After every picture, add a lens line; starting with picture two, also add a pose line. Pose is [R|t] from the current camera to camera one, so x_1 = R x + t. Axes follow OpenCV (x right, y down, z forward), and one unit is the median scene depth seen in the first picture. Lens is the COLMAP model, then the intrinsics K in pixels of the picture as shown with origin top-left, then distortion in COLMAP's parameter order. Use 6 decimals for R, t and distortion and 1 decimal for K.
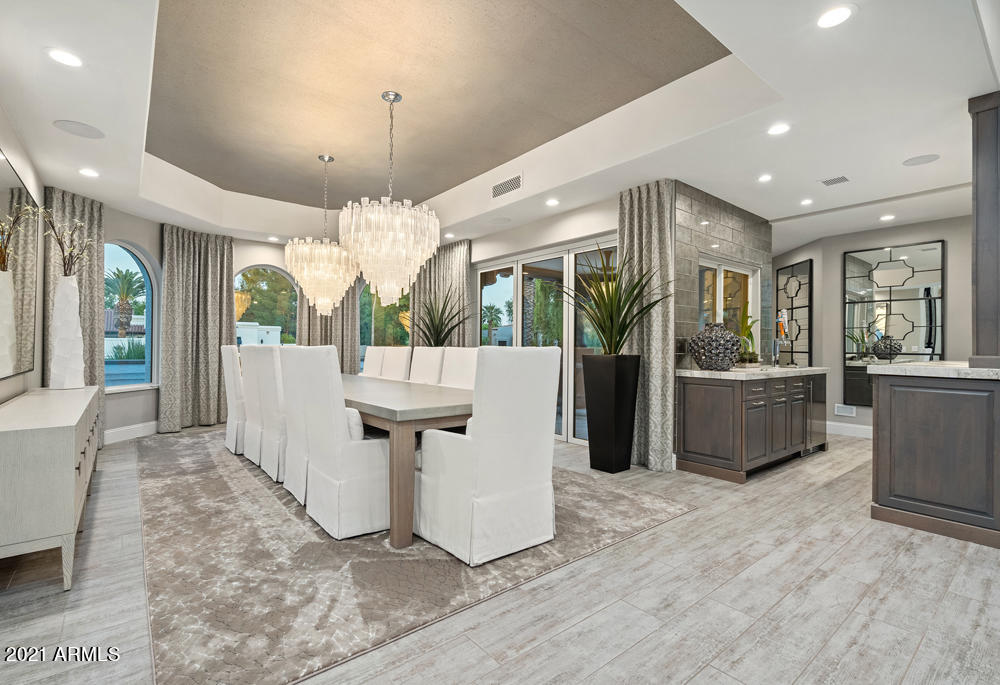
lens RADIAL K [[461.6, 0, 500.0], [0, 461.6, 342.5], [0, 0, 1]] dist [-0.002424, 0.000002]
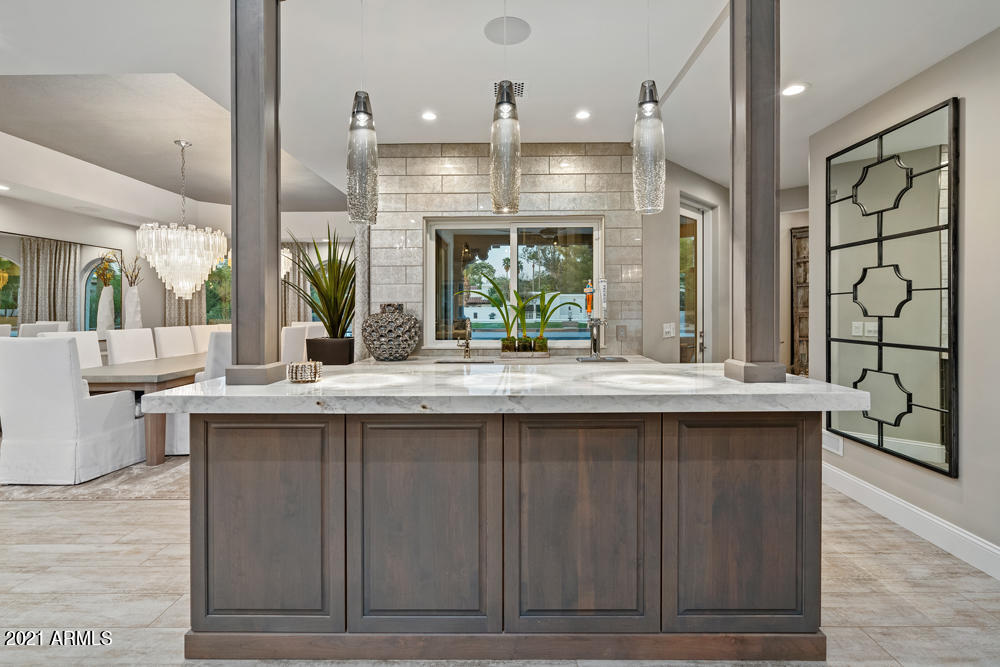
lens RADIAL K [[463.8, 0, 502.7], [0, 463.8, 311.7], [0, 0, 1]] dist [0.003580, 0.001093]
pose [[0.770354, -0.008091, -0.637565, 1.327882], [0.014955, 0.999874, 0.005381, -0.036360], [0.637441, -0.013681, 0.770378, 0.537018]]
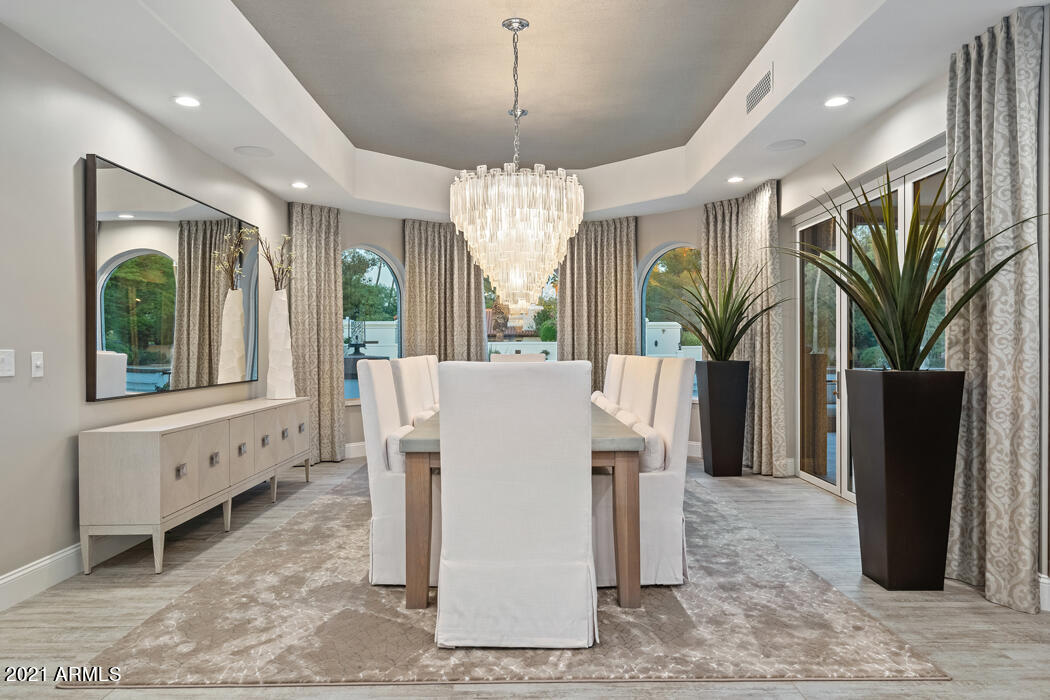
lens RADIAL K [[698.9, 0, 525.0], [0, 698.9, 350.0], [0, 0, 1]] dist [0.005279, 0.003744]
pose [[0.785764, -0.009150, -0.618458, 0.471433], [0.015564, 0.999866, 0.004982, -0.009261], [0.618330, -0.013540, 0.785802, 0.105336]]
